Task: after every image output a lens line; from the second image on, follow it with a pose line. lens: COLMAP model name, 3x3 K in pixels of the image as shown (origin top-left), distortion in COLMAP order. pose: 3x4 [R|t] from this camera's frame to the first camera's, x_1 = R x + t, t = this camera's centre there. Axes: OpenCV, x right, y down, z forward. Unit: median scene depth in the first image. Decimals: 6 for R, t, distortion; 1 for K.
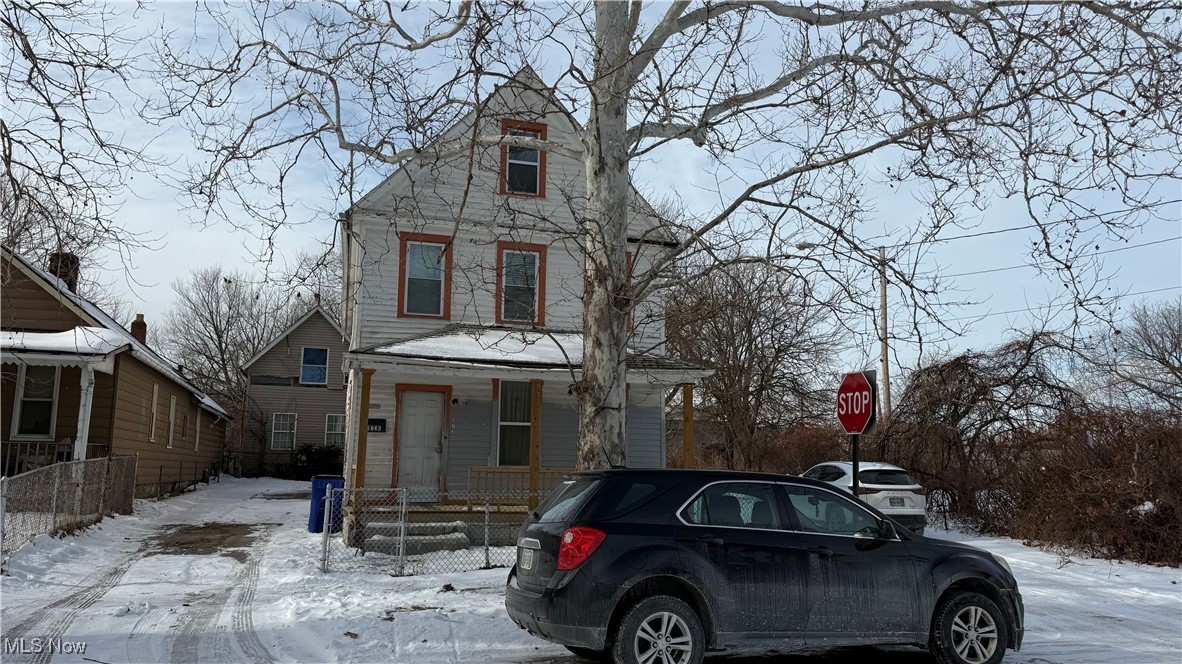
lens RADIAL K [[876.1, 0, 594.6], [0, 876.1, 331.9], [0, 0, 1]] dist [0.047937, 0.000138]
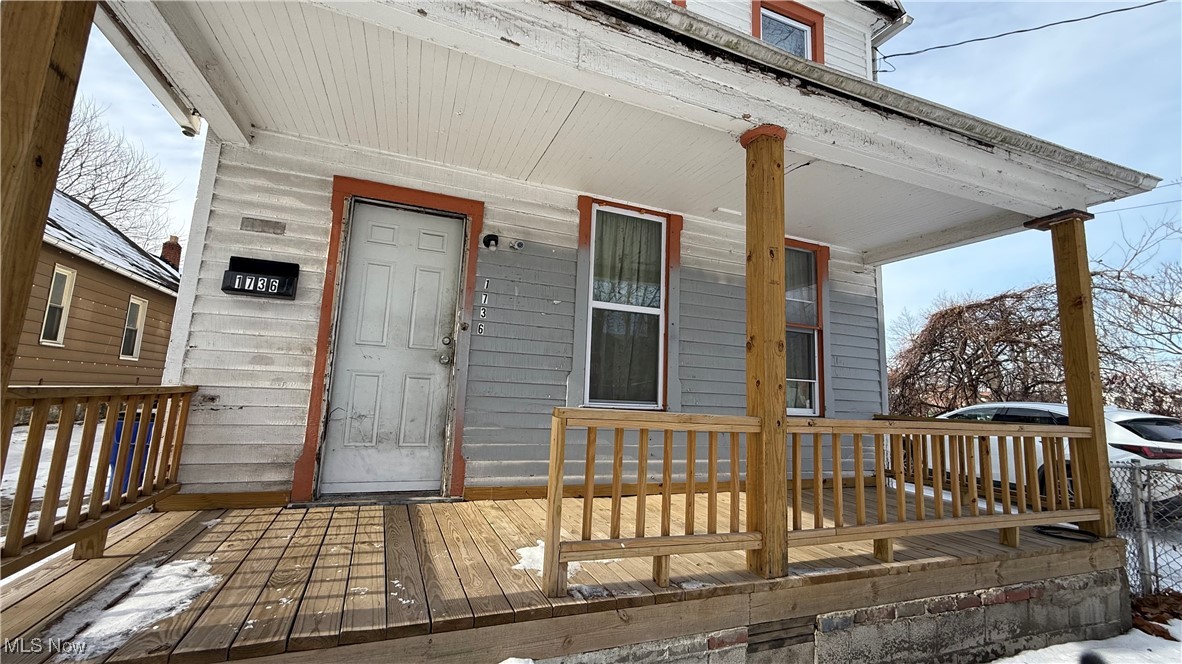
lens RADIAL K [[466.1, 0, 585.4], [0, 466.1, 329.3], [0, 0, 1]] dist [-0.000069, -0.000130]
pose [[0.995209, 0.043883, 0.087366, -0.133278], [-0.045557, 0.998813, 0.017264, 0.115033], [-0.086504, -0.021162, 0.996027, 0.783616]]
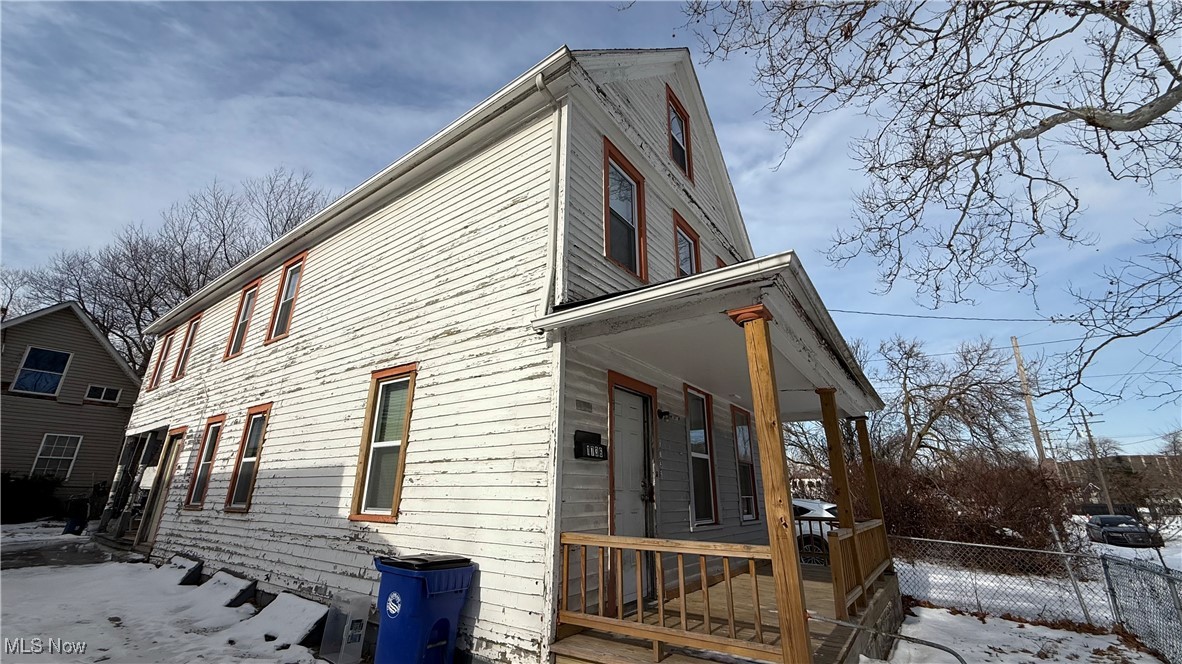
lens RADIAL K [[466.1, 0, 589.8], [0, 466.1, 329.1], [0, 0, 1]] dist [-0.000069, -0.000130]
pose [[0.778116, 0.204306, 0.593966, -0.406492], [-0.092540, 0.972592, -0.213311, 0.096277], [-0.621267, 0.111014, 0.775695, 0.773712]]
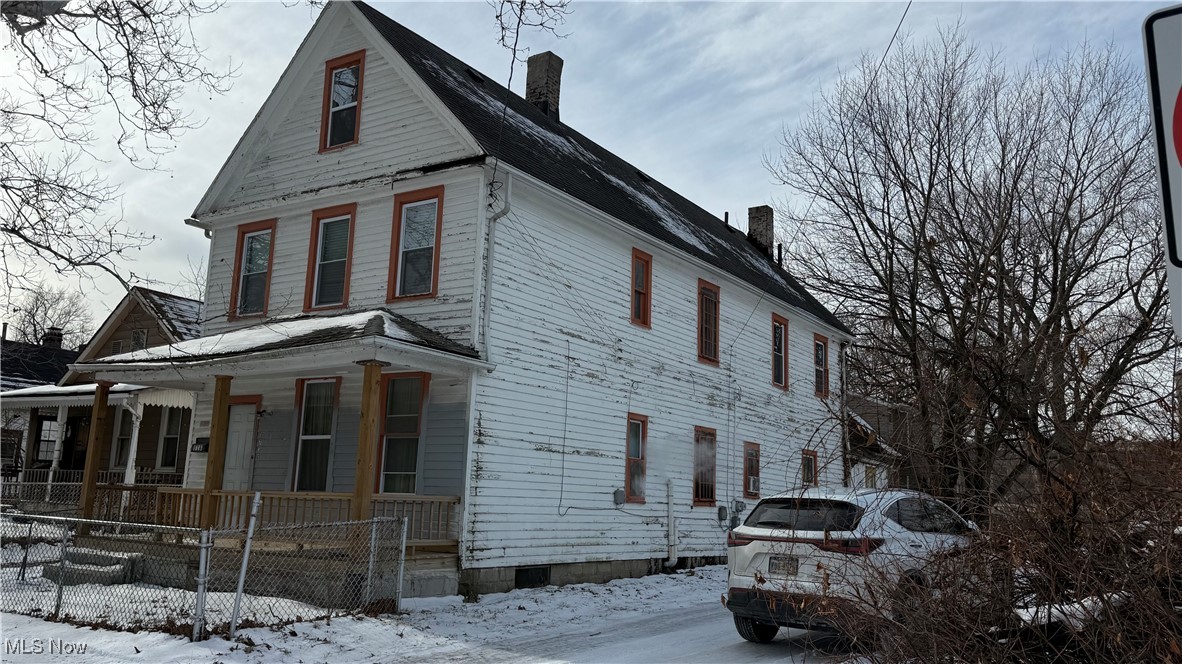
lens RADIAL K [[971.9, 0, 591.2], [0, 971.9, 329.9], [0, 0, 1]] dist [-0.001514, -0.001553]
pose [[0.667345, -0.129252, -0.733447, 0.730646], [0.086512, 0.991612, -0.096031, 0.116868], [0.739707, 0.000634, 0.672929, 0.615651]]
